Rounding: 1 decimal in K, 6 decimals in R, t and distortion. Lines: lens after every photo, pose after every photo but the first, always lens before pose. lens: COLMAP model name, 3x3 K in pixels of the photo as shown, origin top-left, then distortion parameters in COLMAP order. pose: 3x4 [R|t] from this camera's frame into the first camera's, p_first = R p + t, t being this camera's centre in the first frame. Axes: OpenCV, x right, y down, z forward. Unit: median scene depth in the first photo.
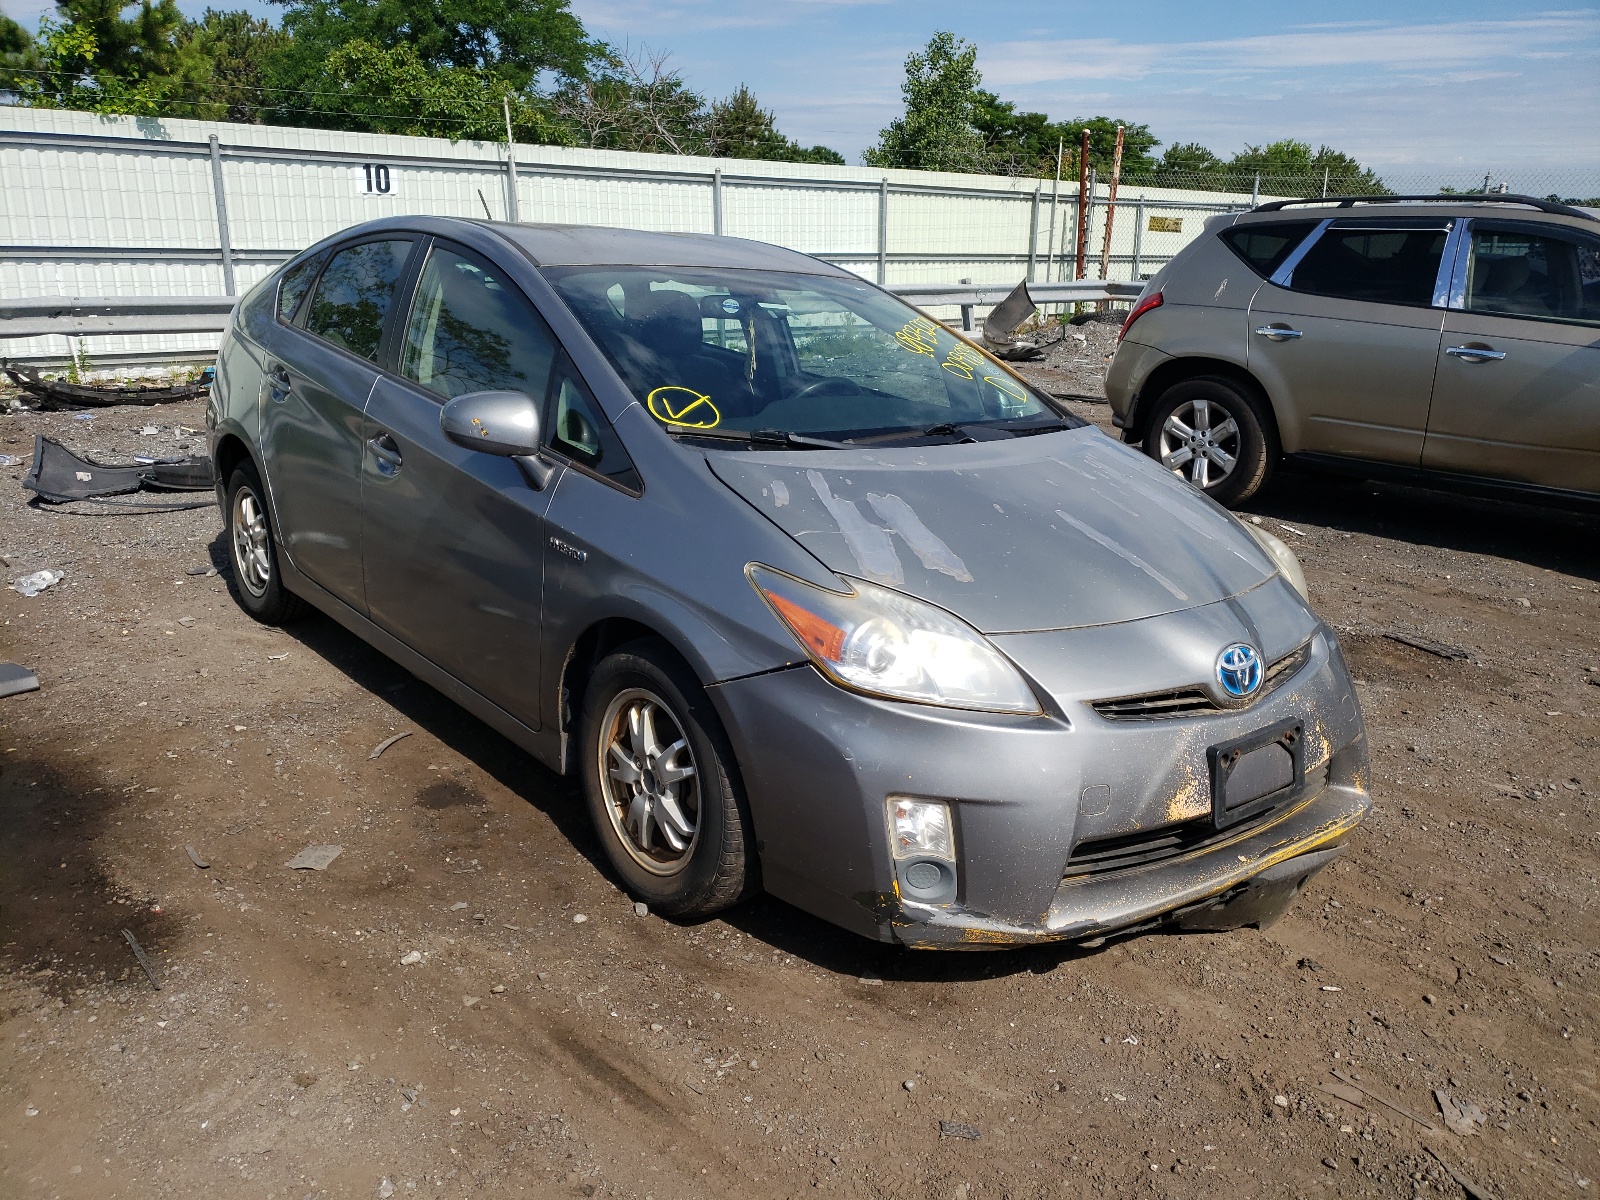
lens RADIAL K [[1214.7, 0, 790.4], [0, 1214.7, 600.4], [0, 0, 1]] dist [0.010329, 0.014683]
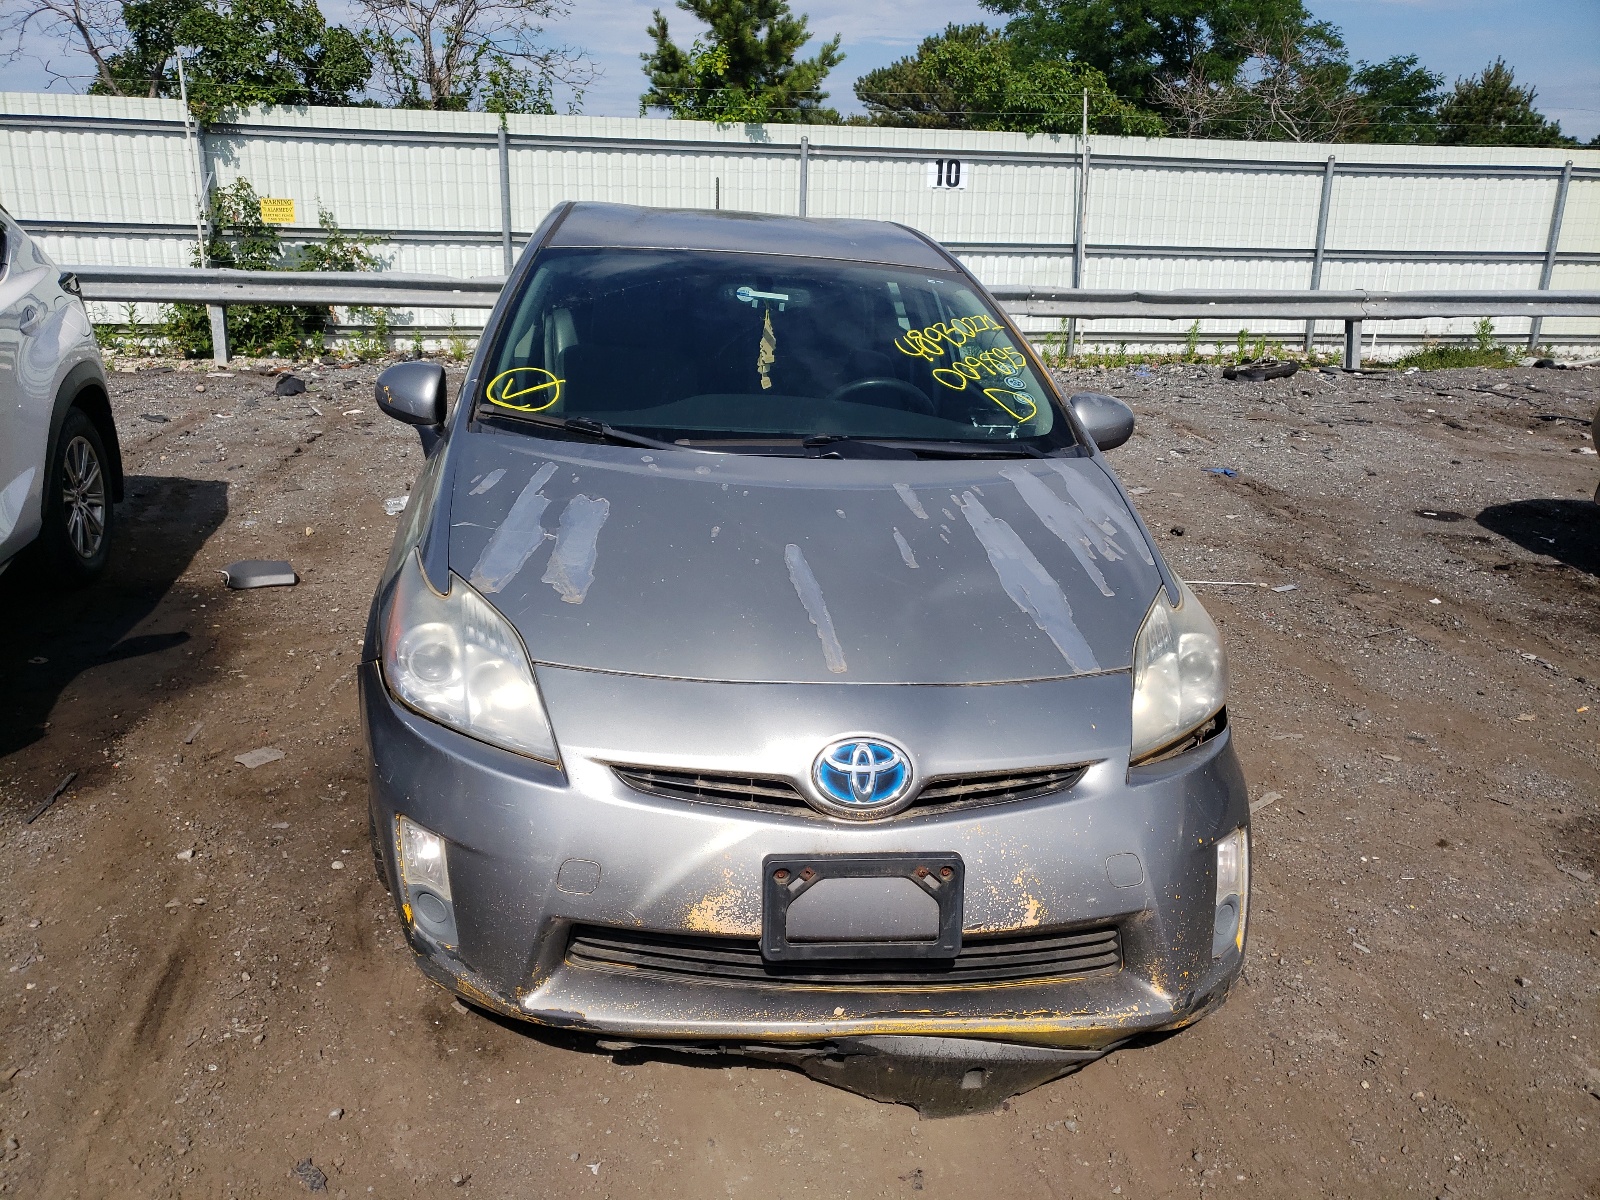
lens RADIAL K [[1214.7, 0, 795.8], [0, 1214.7, 593.2], [0, 0, 1]] dist [0.010329, 0.014683]
pose [[0.852800, 0.157779, -0.497833, 0.135549], [-0.158980, 0.986459, 0.040304, -0.015593], [0.497451, 0.044774, 0.866336, 0.057884]]
